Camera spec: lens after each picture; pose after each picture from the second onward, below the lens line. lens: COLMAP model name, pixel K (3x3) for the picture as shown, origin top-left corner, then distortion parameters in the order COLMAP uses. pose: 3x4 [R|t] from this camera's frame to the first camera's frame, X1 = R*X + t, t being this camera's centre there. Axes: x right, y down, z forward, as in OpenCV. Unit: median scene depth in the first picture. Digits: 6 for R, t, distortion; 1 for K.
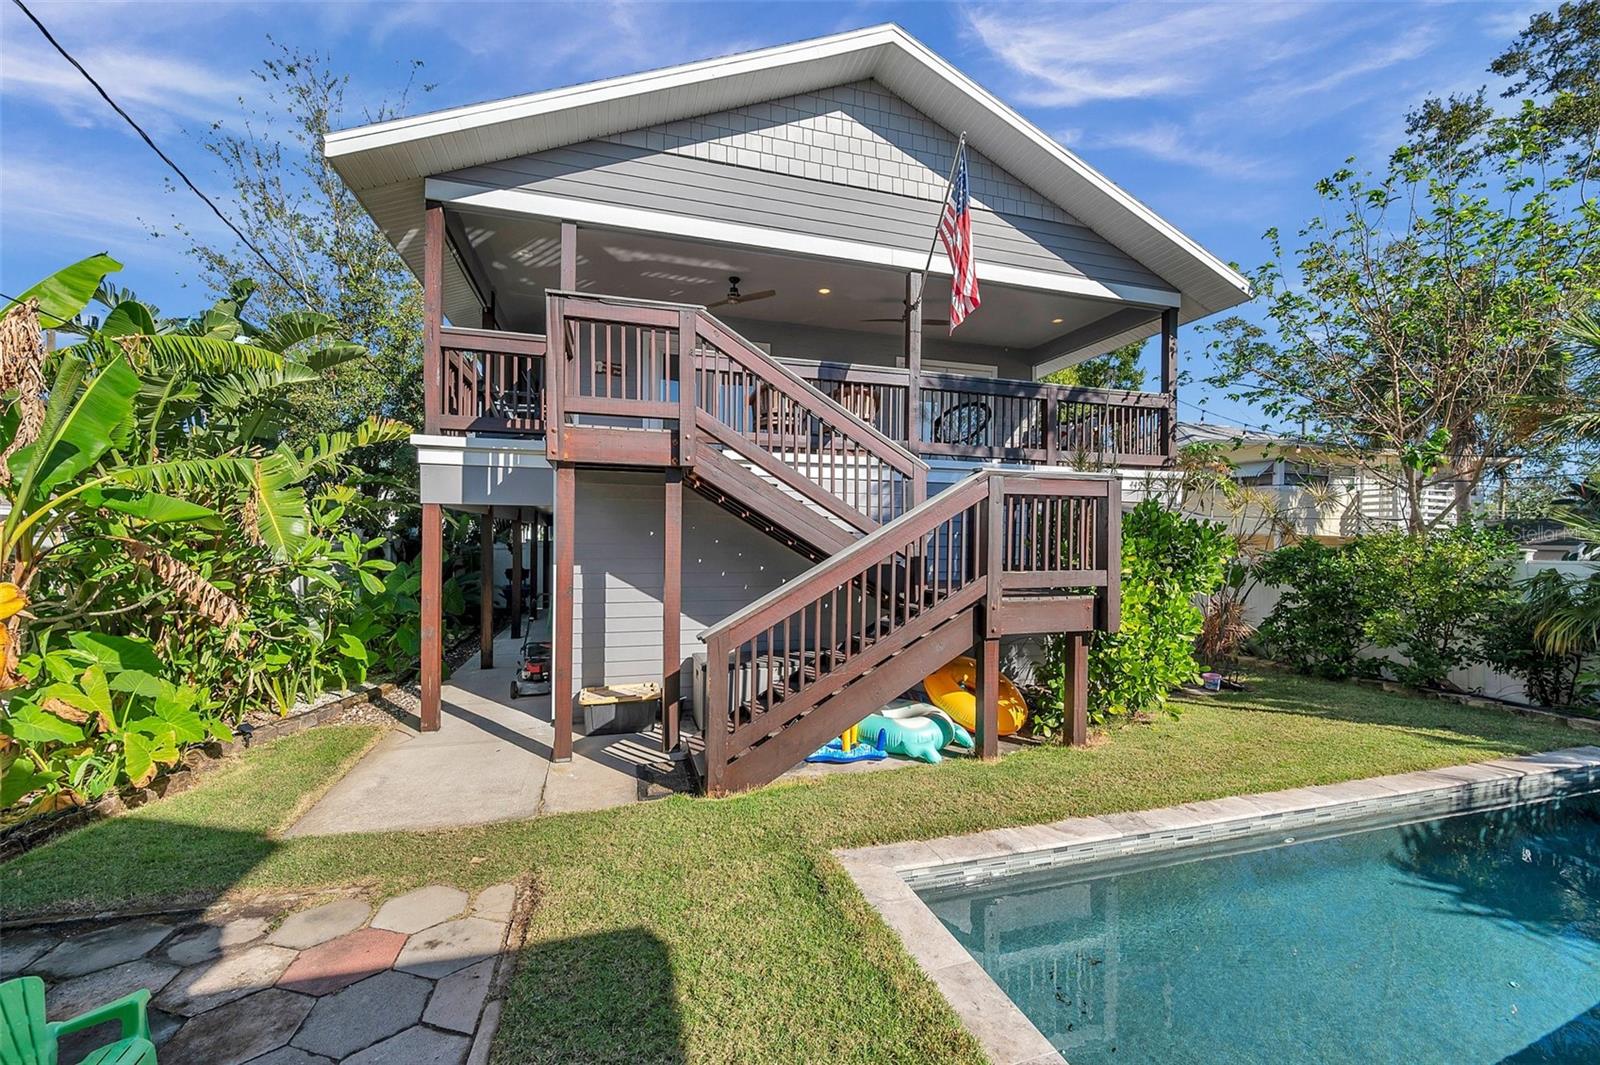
lens RADIAL K [[634.2, 0, 797.0], [0, 634.2, 534.6], [0, 0, 1]] dist [0.000088, 0.000037]
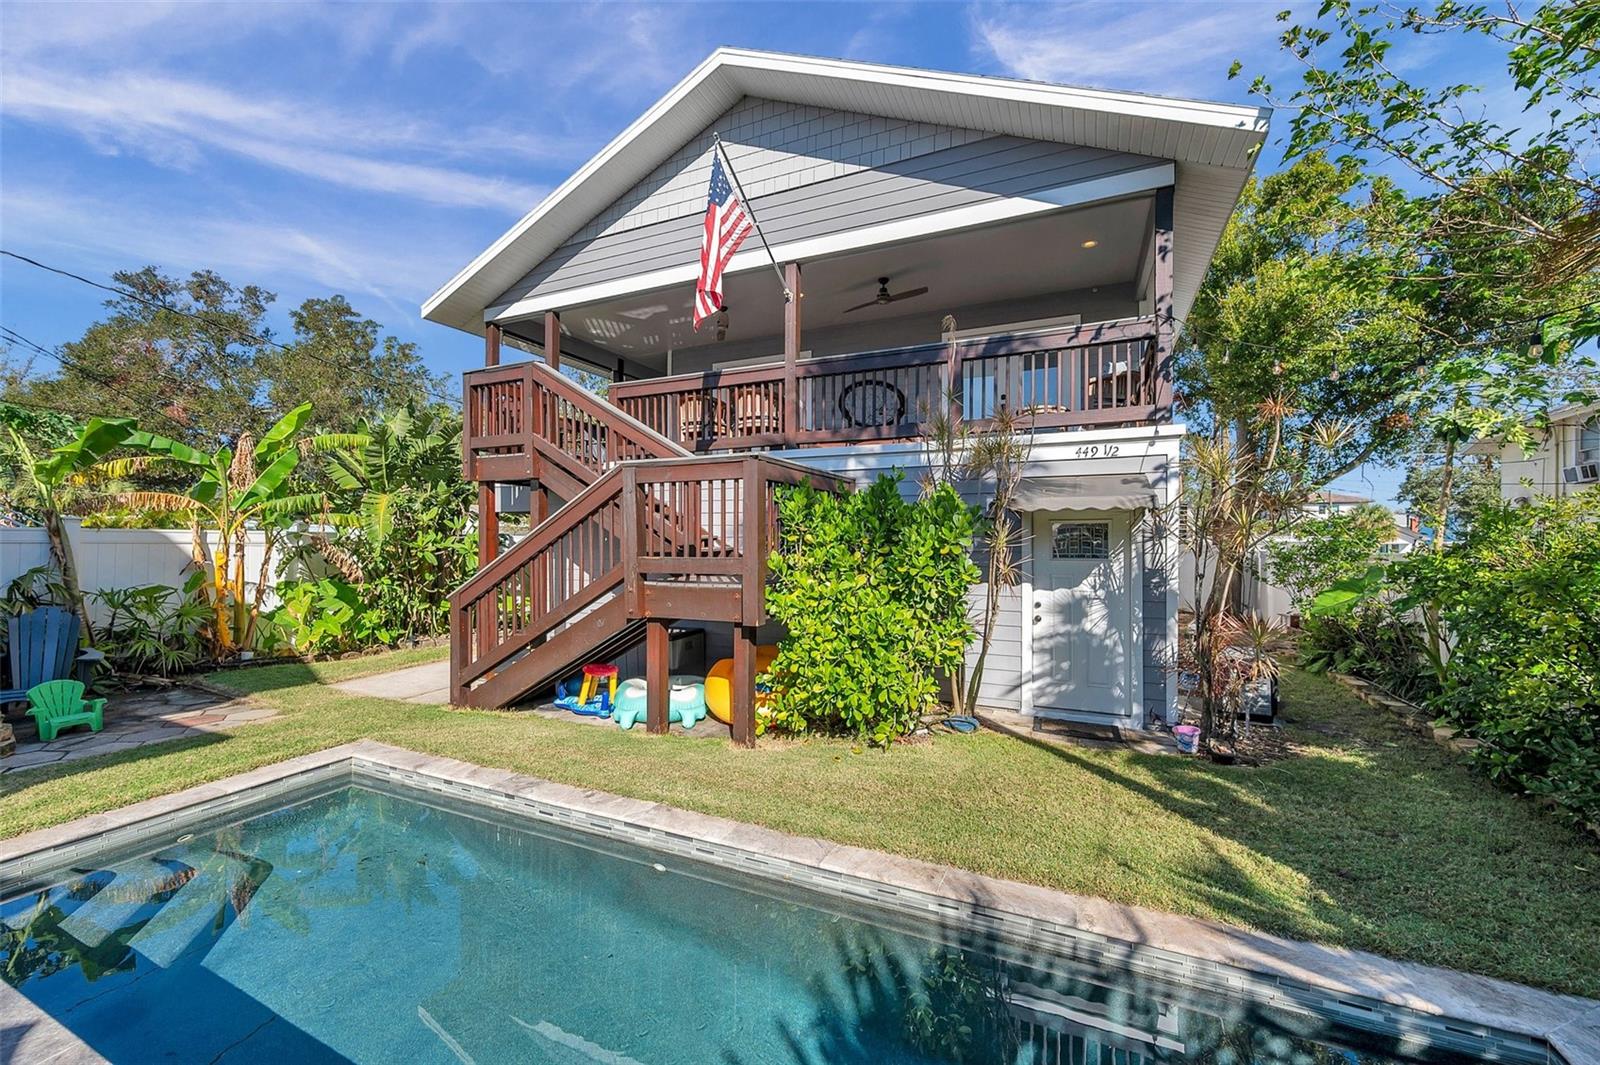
lens RADIAL K [[634.2, 0, 804.3], [0, 634.2, 532.5], [0, 0, 1]] dist [0.000088, 0.000037]
pose [[0.751630, -0.016803, -0.659371, 1.048688], [0.009092, 0.999844, -0.015116, 0.029648], [0.659523, 0.005367, 0.751666, 0.329061]]
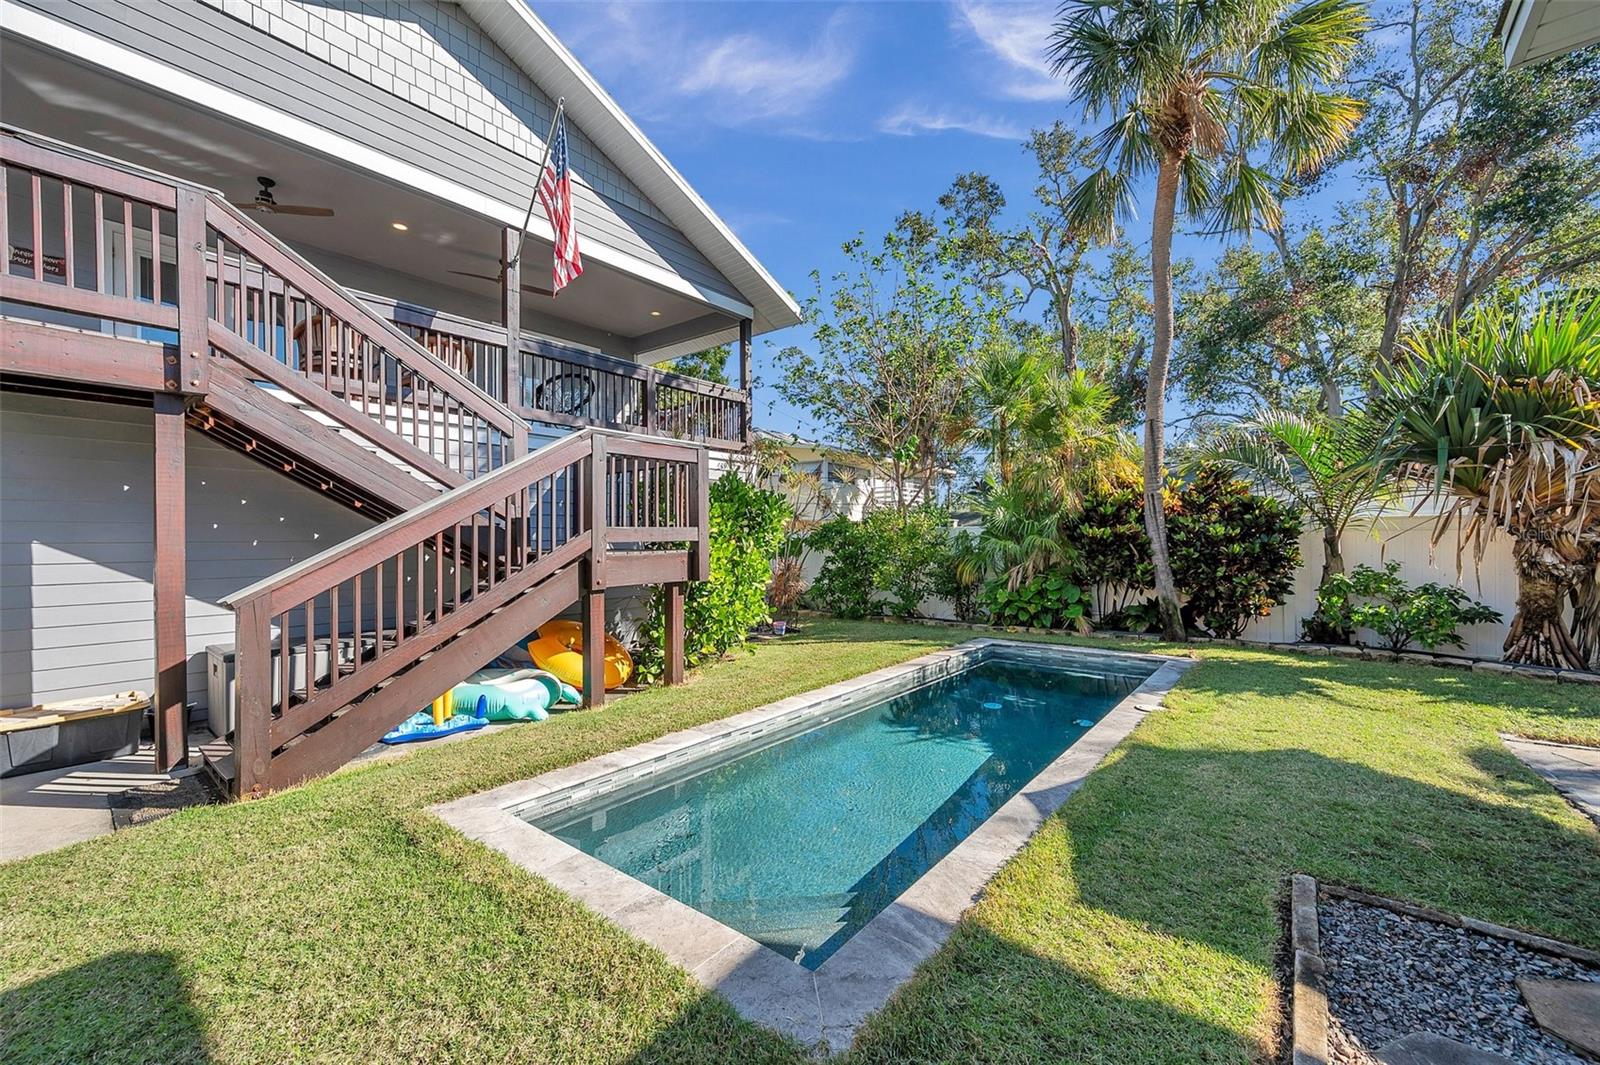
lens RADIAL K [[634.2, 0, 797.4], [0, 634.2, 535.9], [0, 0, 1]] dist [0.000088, 0.000037]
pose [[0.824924, -0.013791, 0.565075, -0.006972], [0.013956, 0.999894, 0.004029, 0.063045], [-0.565071, 0.004563, 0.825030, -0.036738]]
